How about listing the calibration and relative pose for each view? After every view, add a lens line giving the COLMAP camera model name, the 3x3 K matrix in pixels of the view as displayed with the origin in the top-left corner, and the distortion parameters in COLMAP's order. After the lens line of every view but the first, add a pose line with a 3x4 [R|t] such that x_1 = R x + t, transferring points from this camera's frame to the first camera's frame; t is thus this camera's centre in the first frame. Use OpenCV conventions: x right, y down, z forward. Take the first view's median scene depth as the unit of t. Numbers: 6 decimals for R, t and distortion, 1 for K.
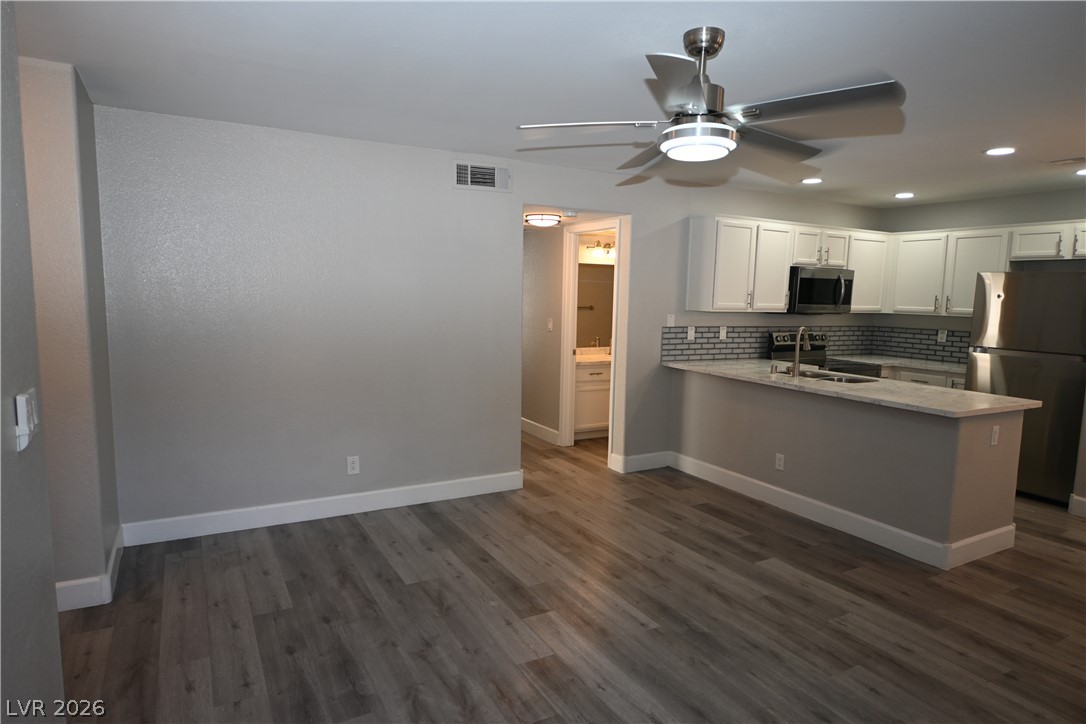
lens RADIAL K [[653.4, 0, 547.5], [0, 653.4, 361.6], [0, 0, 1]] dist [0.005863, 0.000098]
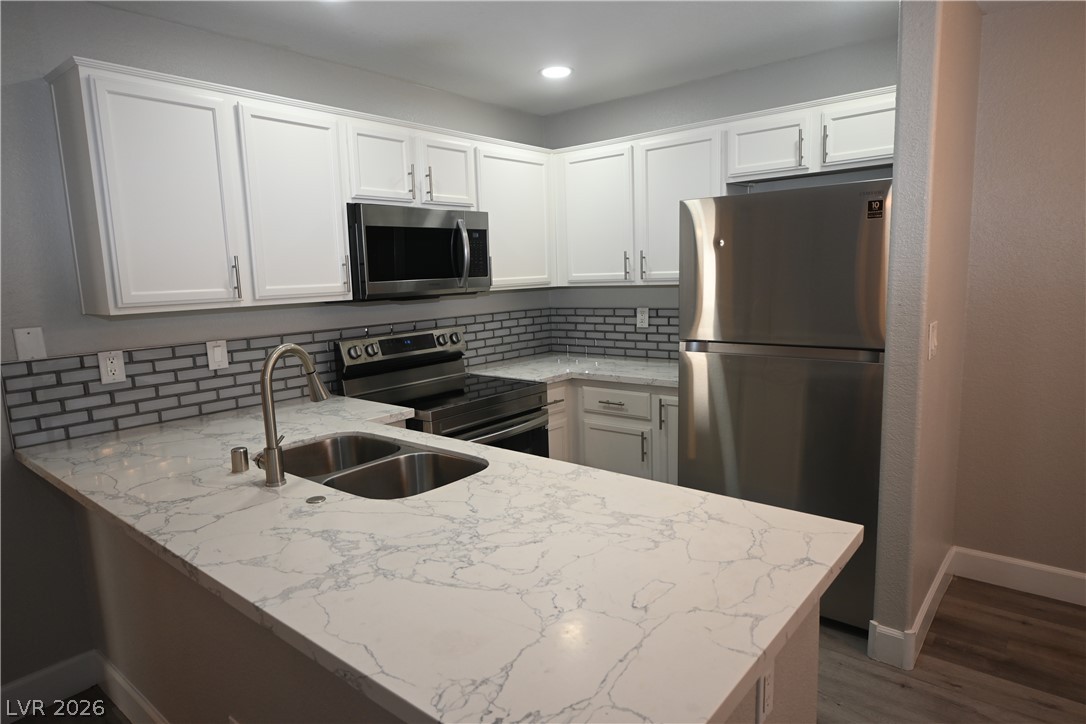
lens RADIAL K [[653.4, 0, 550.1], [0, 653.4, 368.7], [0, 0, 1]] dist [0.005863, 0.000098]
pose [[0.931167, -0.111126, 0.347244, 0.342238], [0.097272, 0.993616, 0.057137, -0.039610], [-0.351376, -0.019427, 0.936033, 0.512741]]
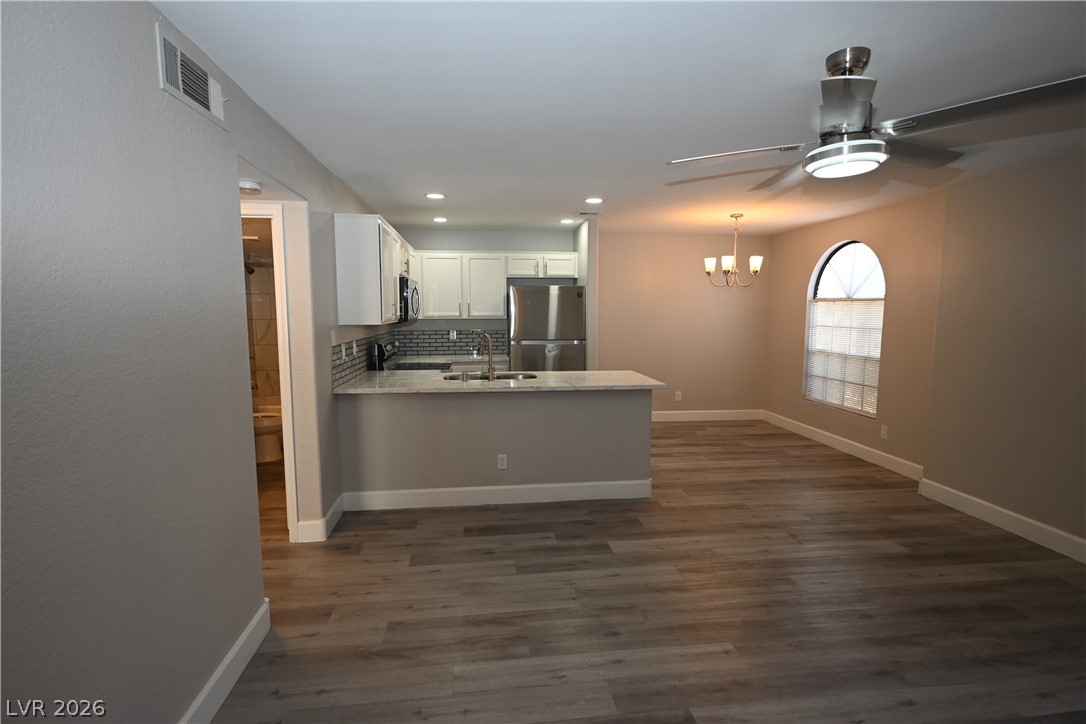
lens RADIAL K [[539.2, 0, 543.9], [0, 539.2, 362.5], [0, 0, 1]] dist [0.003309, 0.000381]
pose [[0.378119, -0.117380, 0.918285, -0.339425], [0.110510, 0.990559, 0.081113, -0.058460], [-0.919137, 0.070809, 0.387521, 0.494187]]
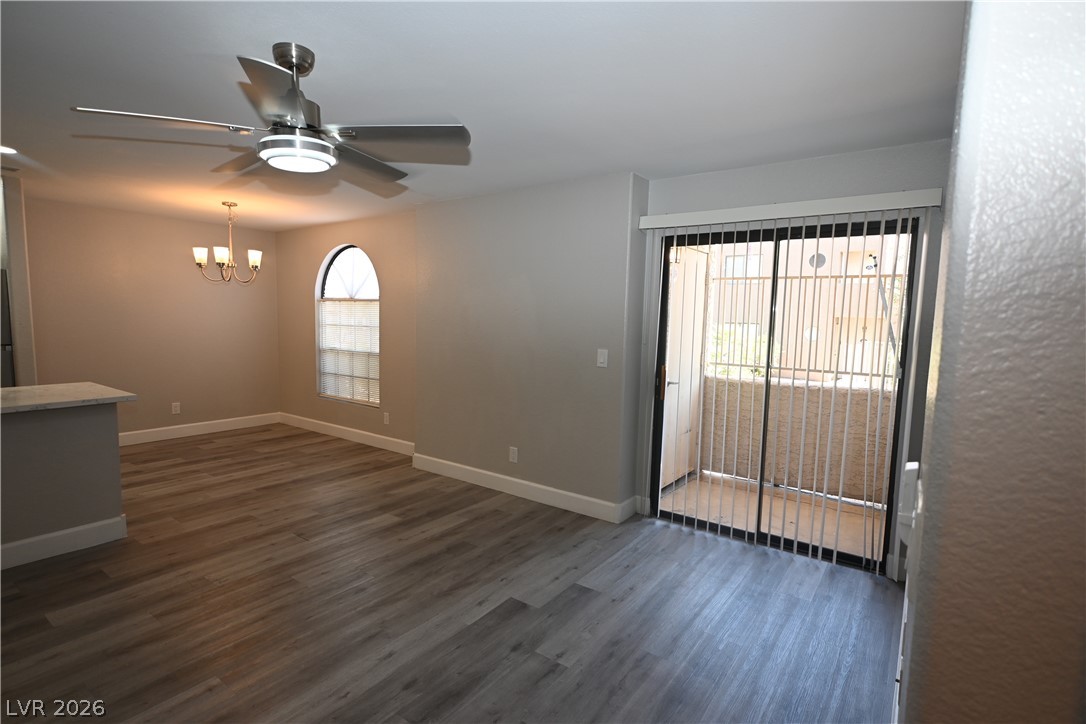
lens RADIAL K [[539.2, 0, 539.4], [0, 539.2, 363.2], [0, 0, 1]] dist [0.003309, 0.000381]
pose [[-0.410994, -0.114680, 0.904396, -0.329029], [0.073431, 0.984668, 0.158229, -0.047802], [-0.908676, 0.131442, -0.396271, 0.454229]]
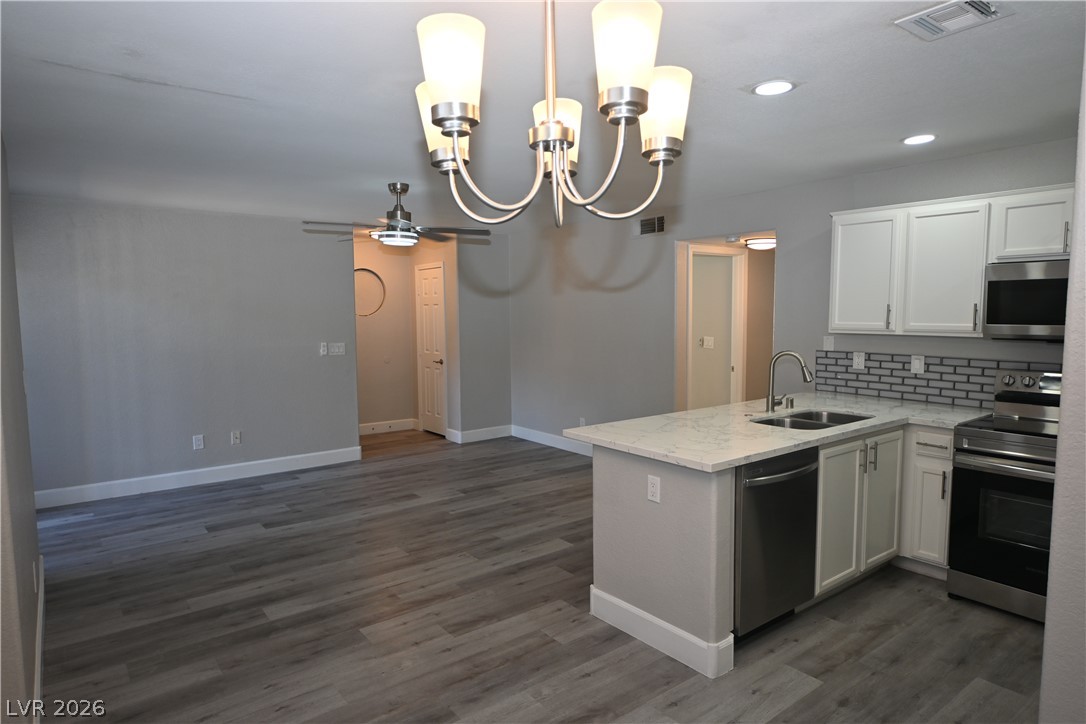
lens RADIAL K [[653.4, 0, 527.5], [0, 653.4, 361.9], [0, 0, 1]] dist [0.005863, 0.000098]
pose [[0.117011, 0.054981, -0.991608, 0.977681], [-0.101395, 0.993910, 0.043144, -0.035855], [0.987941, 0.095496, 0.121873, 0.515358]]
